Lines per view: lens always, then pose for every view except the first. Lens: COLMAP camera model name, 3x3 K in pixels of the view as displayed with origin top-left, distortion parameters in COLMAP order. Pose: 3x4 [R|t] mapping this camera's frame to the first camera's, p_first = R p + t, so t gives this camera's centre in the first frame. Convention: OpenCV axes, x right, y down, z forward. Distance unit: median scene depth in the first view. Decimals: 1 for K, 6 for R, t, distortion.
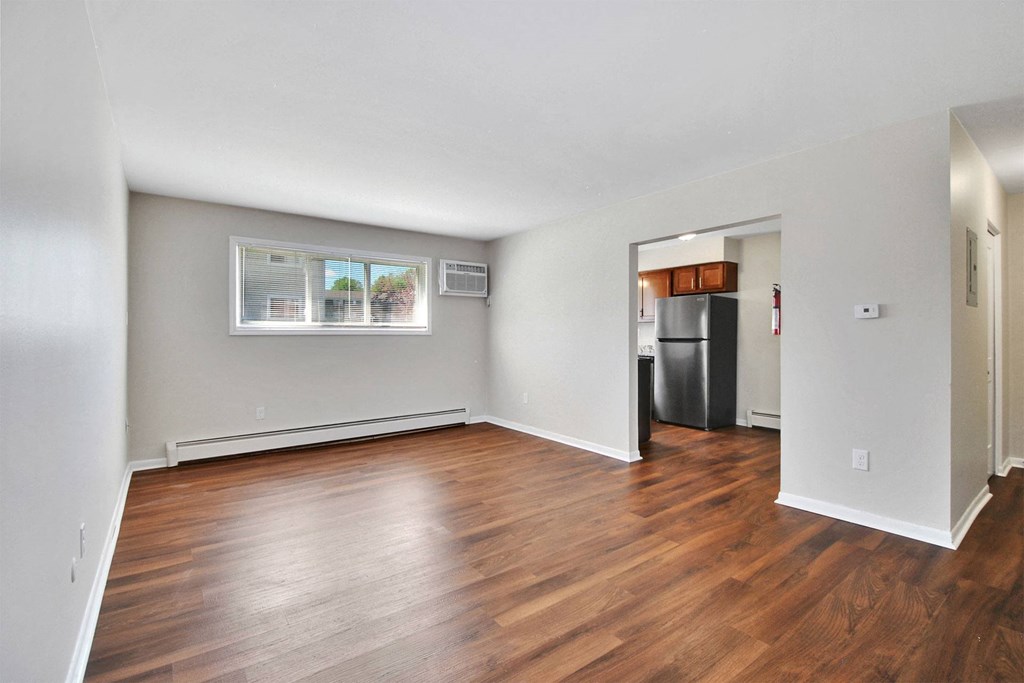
lens RADIAL K [[461.9, 0, 513.9], [0, 461.9, 324.1], [0, 0, 1]] dist [-0.002463, -0.000468]
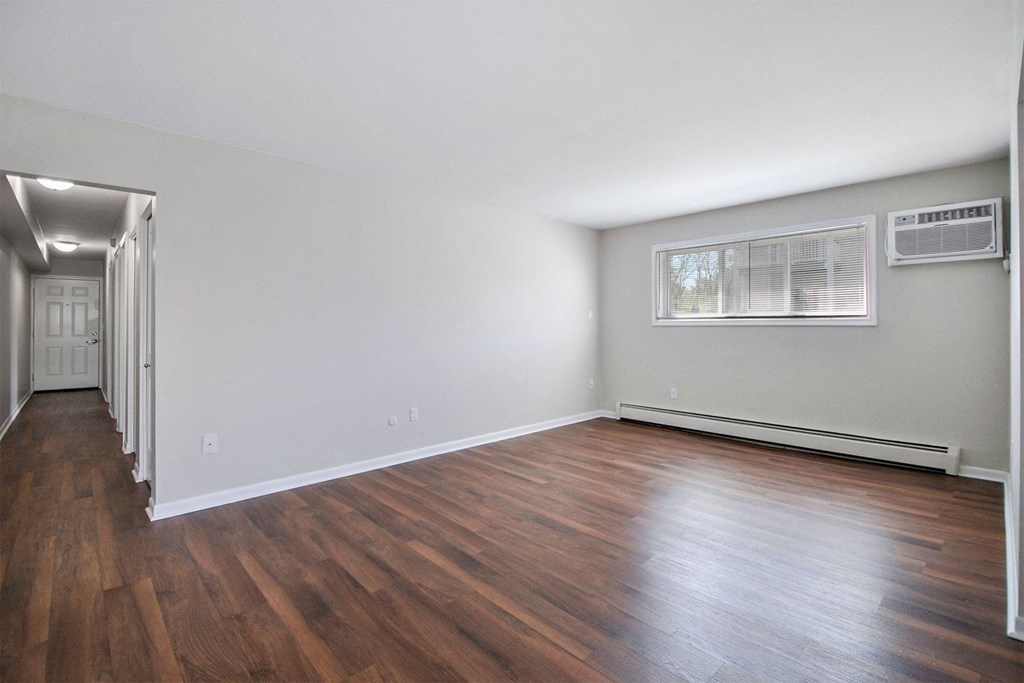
lens RADIAL K [[461.9, 0, 513.9], [0, 461.9, 324.1], [0, 0, 1]] dist [-0.002463, -0.000468]
pose [[0.114776, 0.000426, -0.993391, 0.777182], [0.024658, 0.999691, 0.003277, 0.008813], [0.993085, -0.024871, 0.114730, 0.672275]]
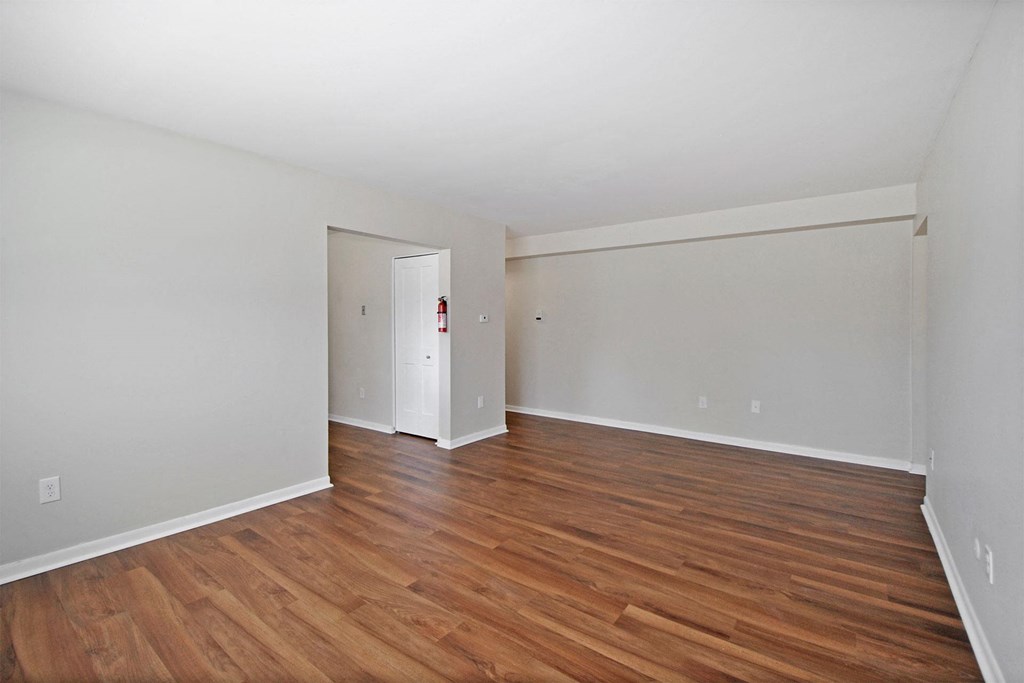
lens RADIAL K [[461.9, 0, 513.9], [0, 461.9, 324.1], [0, 0, 1]] dist [-0.002463, -0.000468]
pose [[-0.284363, -0.003496, 0.958710, -0.841837], [-0.019372, 0.999810, -0.002100, -0.002513], [-0.958521, -0.019170, -0.284377, 1.197270]]
